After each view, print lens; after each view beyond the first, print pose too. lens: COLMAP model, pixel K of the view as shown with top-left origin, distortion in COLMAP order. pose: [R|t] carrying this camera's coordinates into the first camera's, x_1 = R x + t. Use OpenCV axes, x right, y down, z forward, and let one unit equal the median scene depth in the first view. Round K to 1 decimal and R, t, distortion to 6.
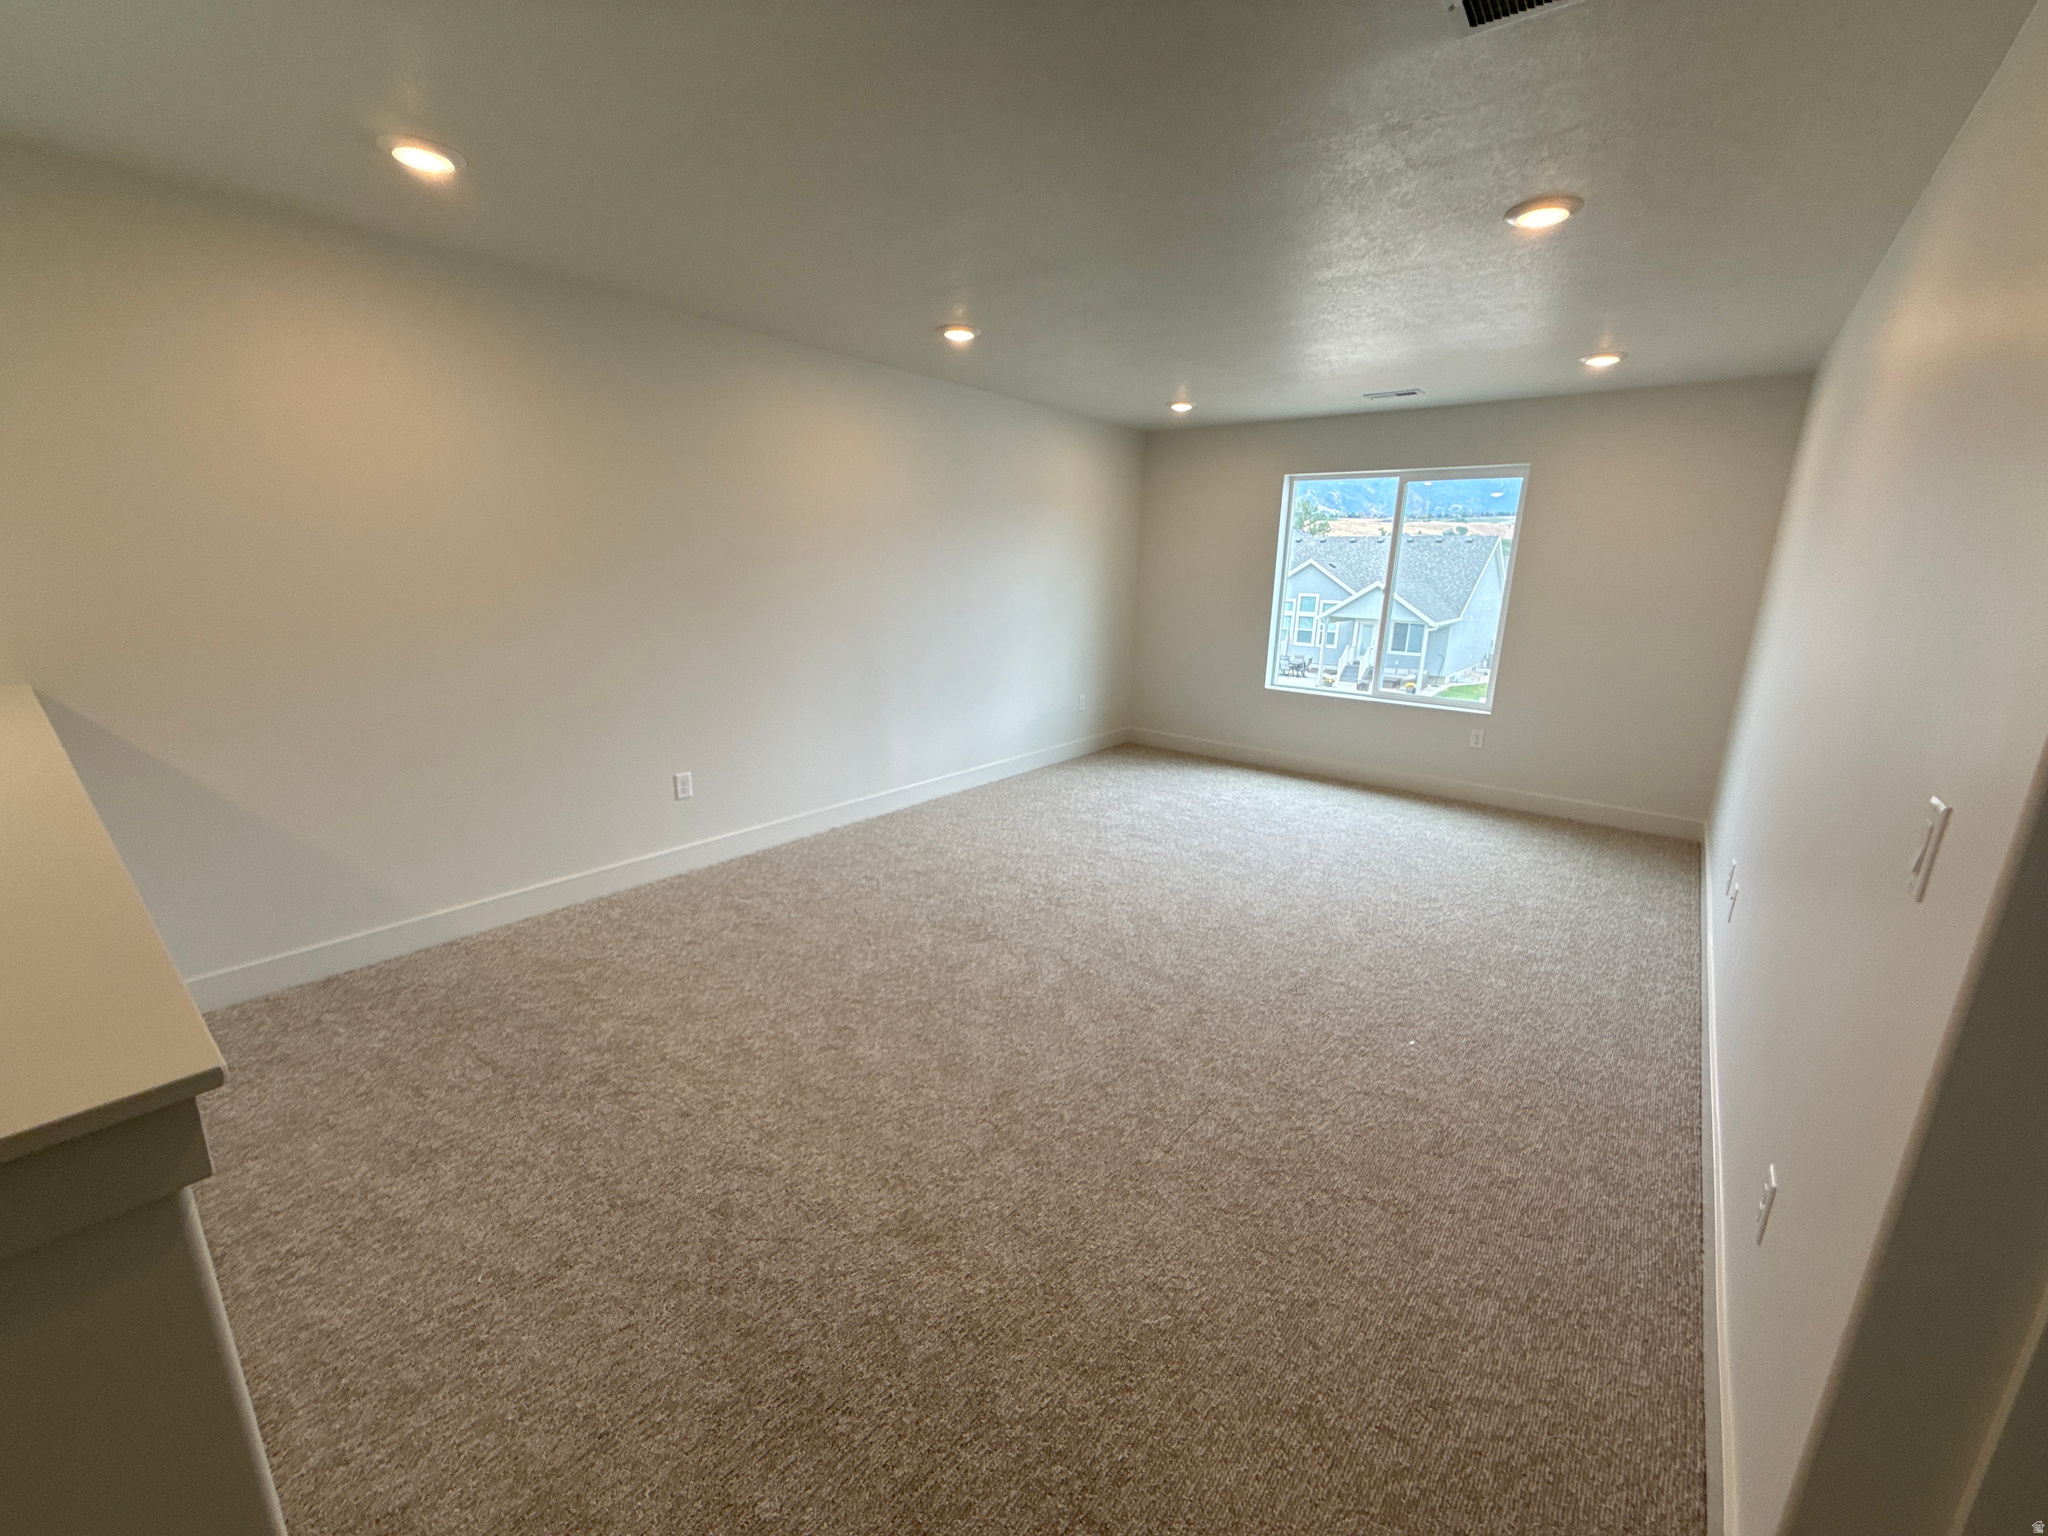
lens RADIAL K [[817.3, 0, 1019.3], [0, 817.3, 770.2], [0, 0, 1]] dist [-0.001219, 0.000659]
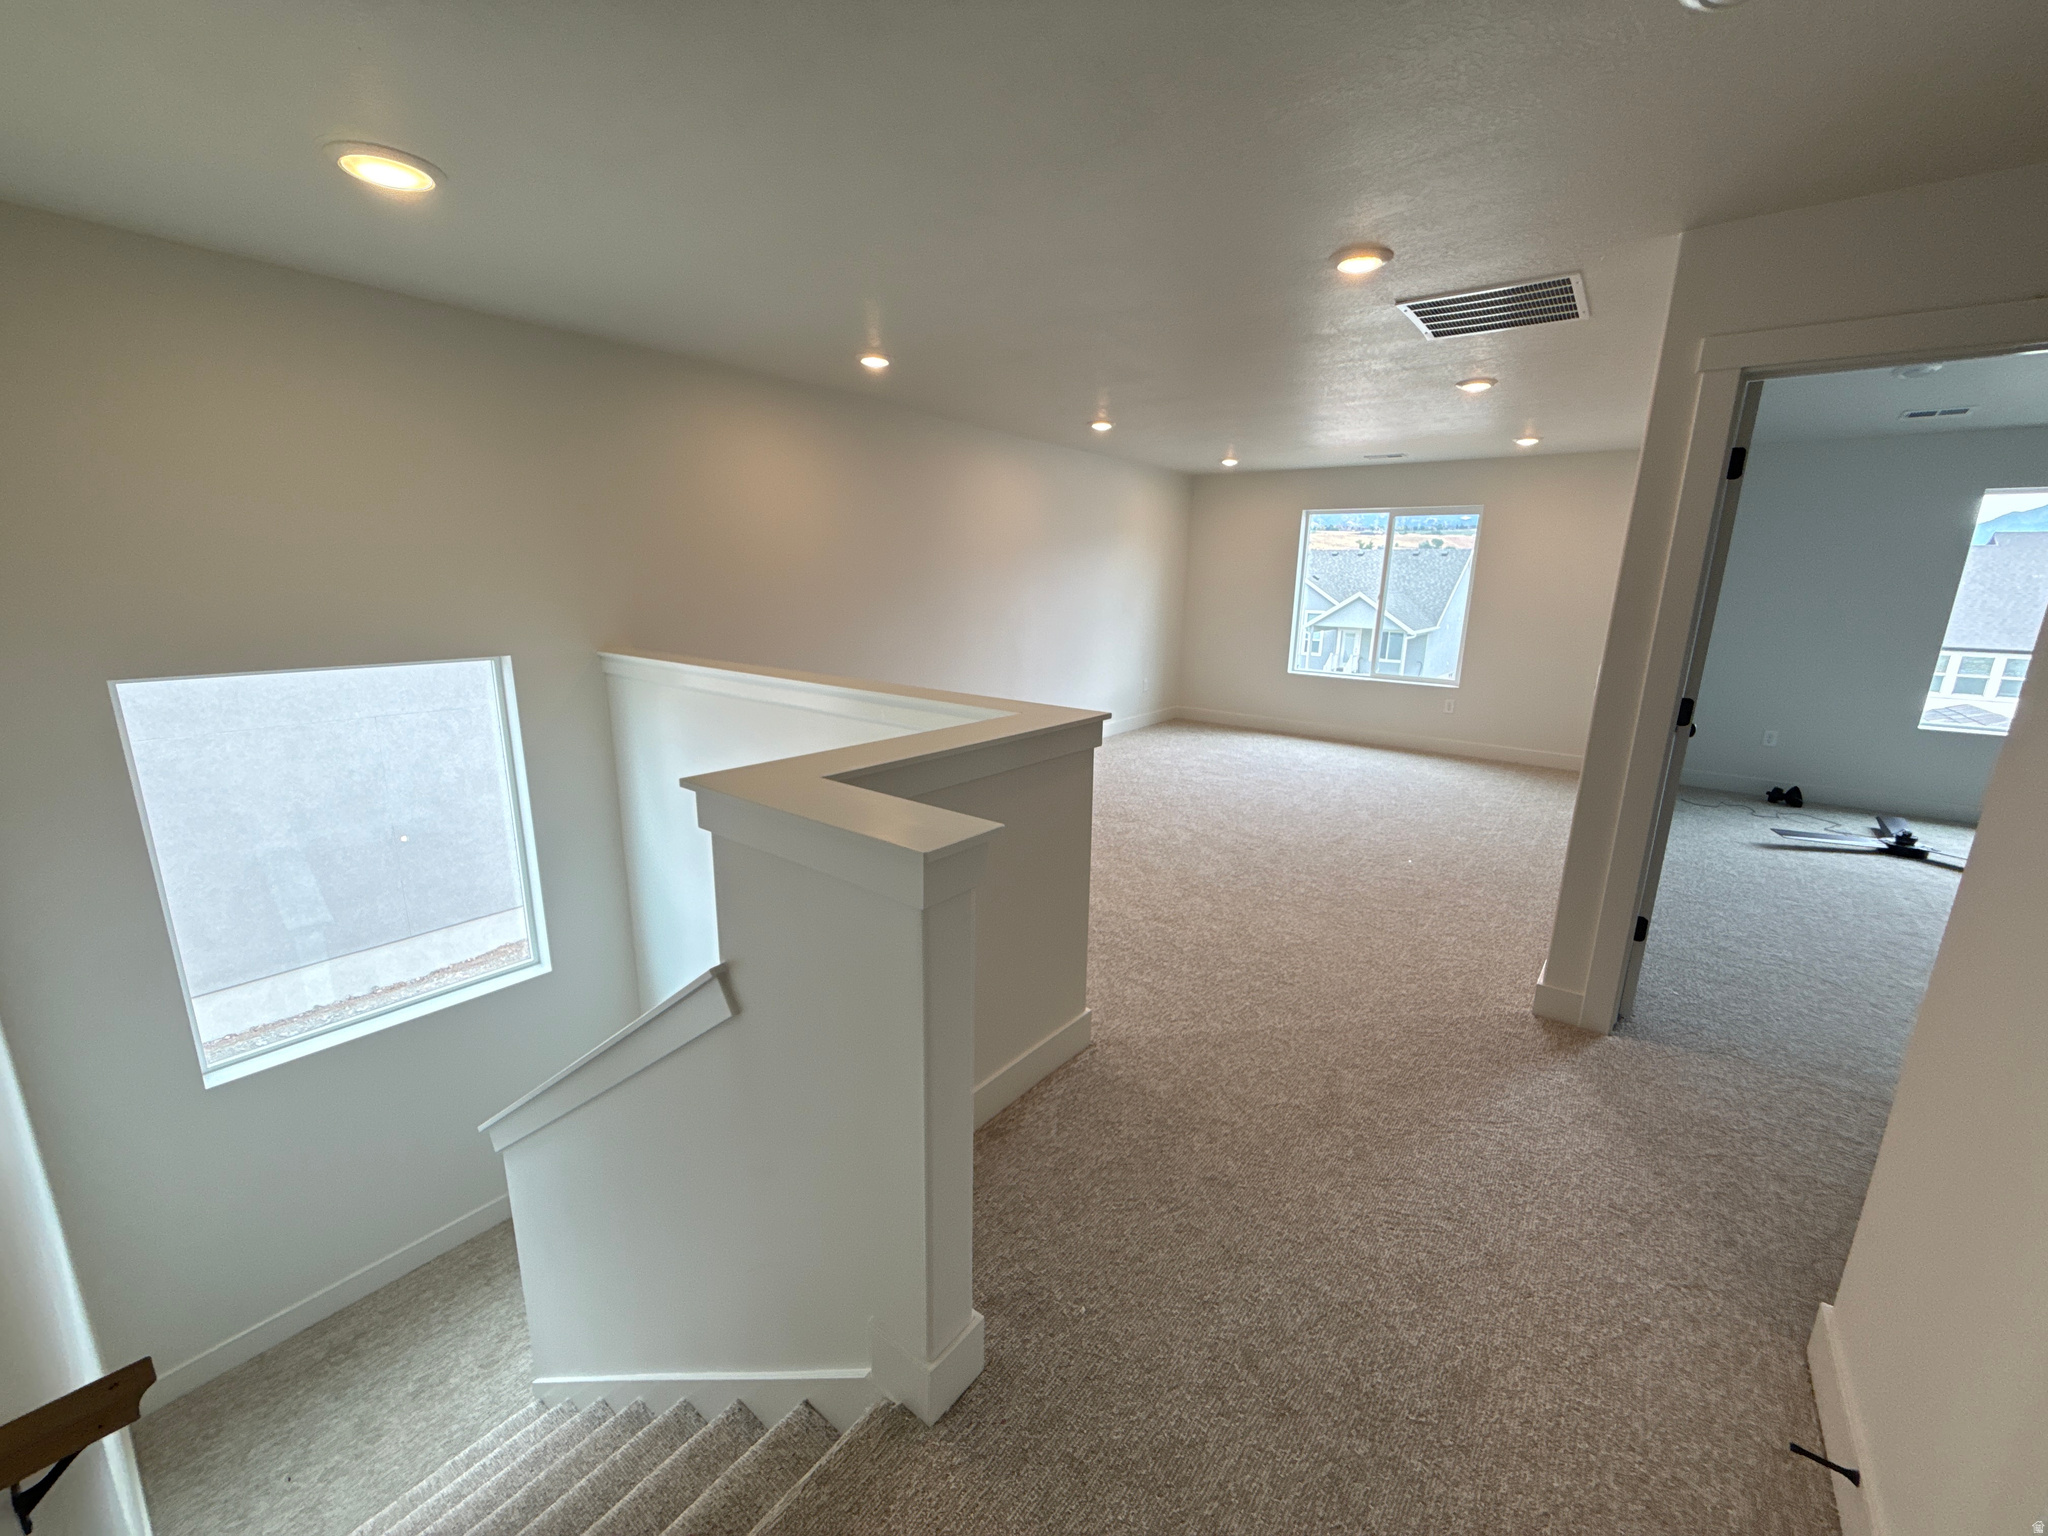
lens RADIAL K [[817.3, 0, 1019.3], [0, 817.3, 770.2], [0, 0, 1]] dist [-0.001219, 0.000659]
pose [[0.999772, -0.007198, 0.020088, -0.181634], [0.007491, 0.999866, -0.014536, 0.083326], [-0.019981, 0.014683, 0.999693, -0.340741]]
